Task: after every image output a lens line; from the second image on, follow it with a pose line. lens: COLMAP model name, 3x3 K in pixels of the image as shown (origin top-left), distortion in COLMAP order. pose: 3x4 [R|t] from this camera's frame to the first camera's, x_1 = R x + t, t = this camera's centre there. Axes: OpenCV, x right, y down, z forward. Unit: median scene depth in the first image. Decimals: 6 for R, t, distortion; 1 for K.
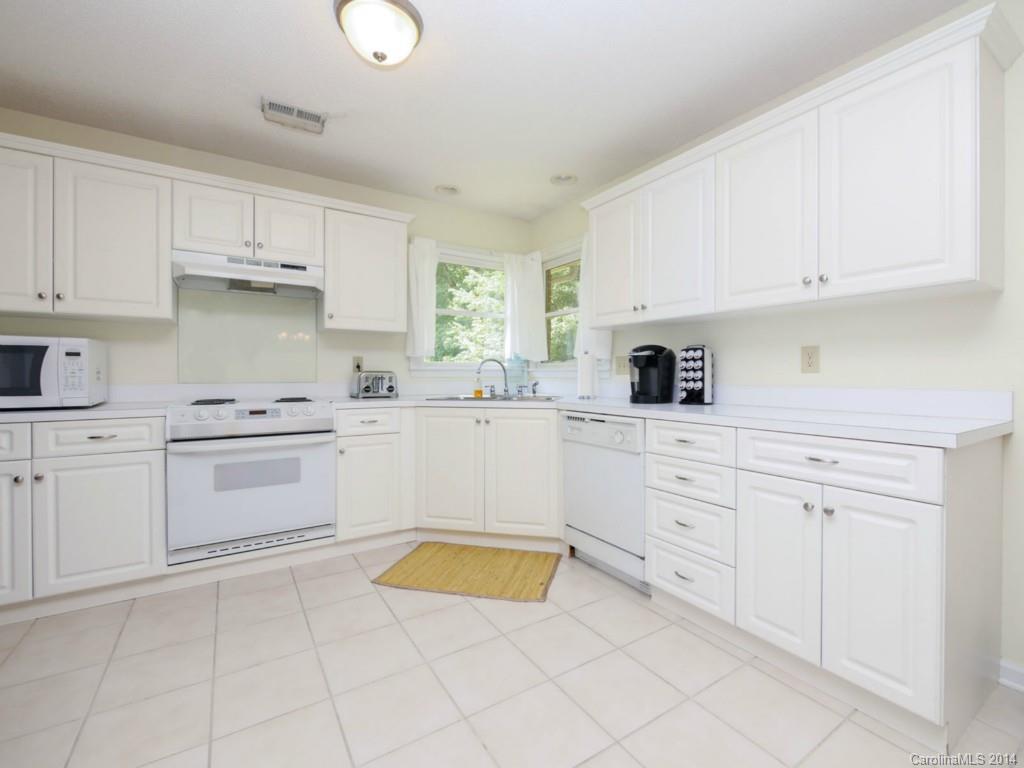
lens RADIAL K [[459.4, 0, 532.5], [0, 459.4, 378.5], [0, 0, 1]] dist [-0.003573, -0.000697]
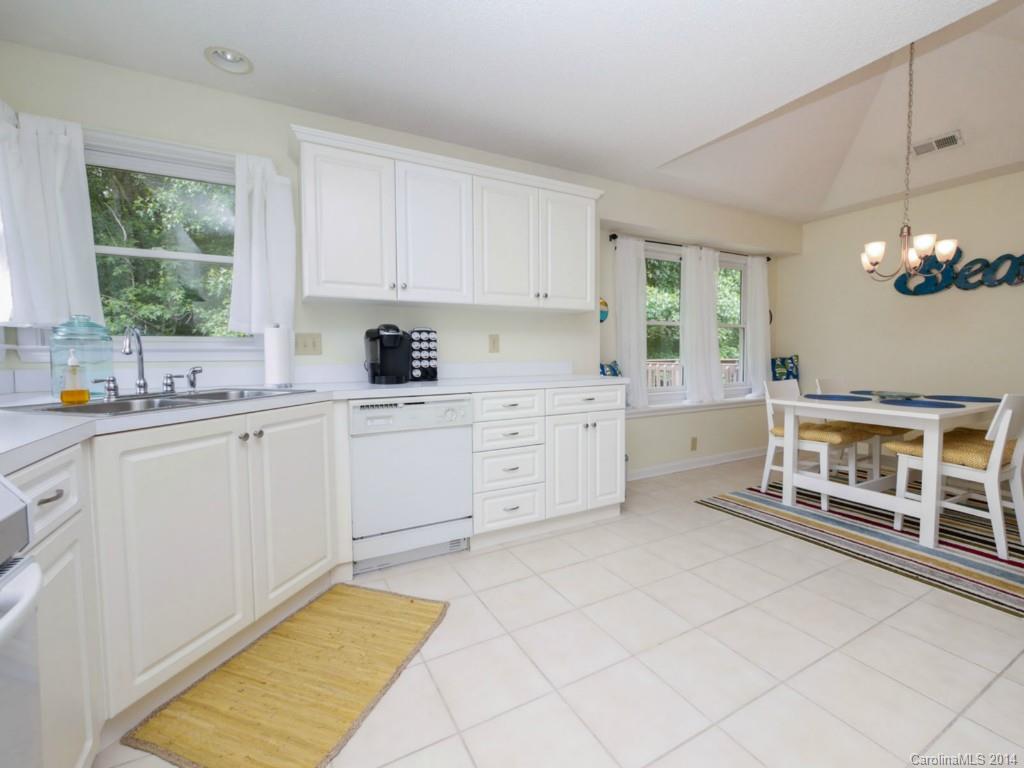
lens RADIAL K [[443.9, 0, 512.8], [0, 443.9, 378.4], [0, 0, 1]] dist [-0.001959, -0.000433]
pose [[0.093488, -0.055082, 0.994096, -0.699461], [0.016543, 0.998417, 0.053766, -0.004353], [-0.995483, 0.011419, 0.094251, 0.677570]]
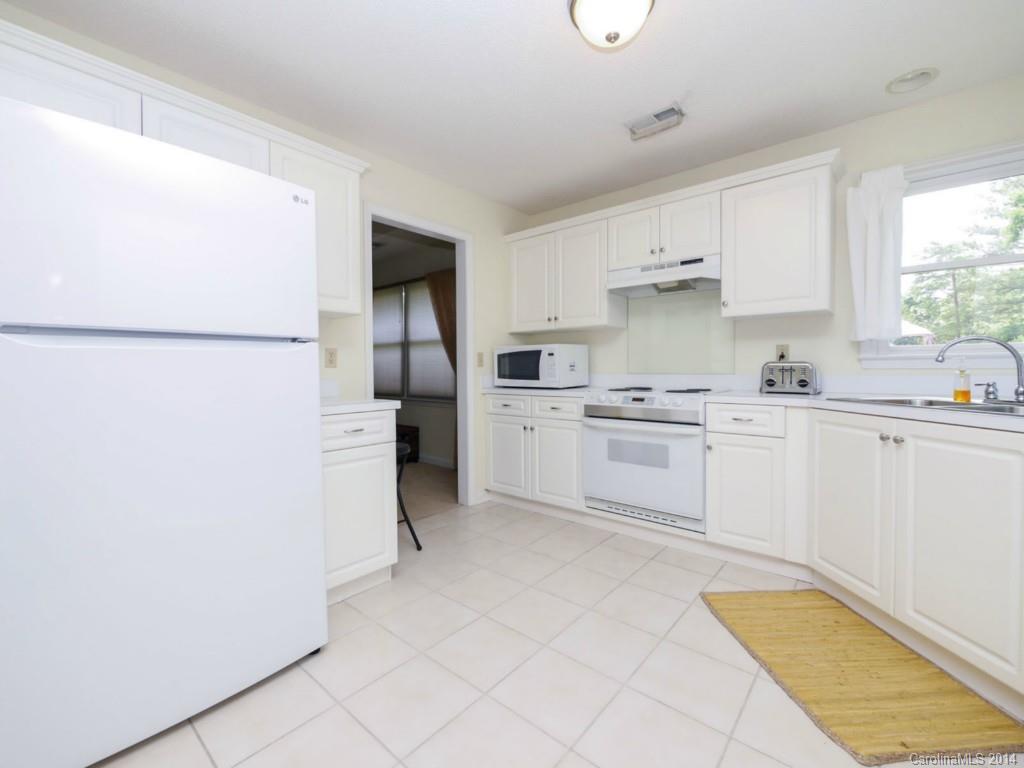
lens RADIAL K [[443.9, 0, 512.8], [0, 443.9, 378.4], [0, 0, 1]] dist [-0.001959, -0.000433]
pose [[0.272656, 0.018548, -0.961933, 0.364240], [-0.002067, 0.999823, 0.018693, 0.000704], [0.962109, -0.003109, 0.272646, 0.377419]]
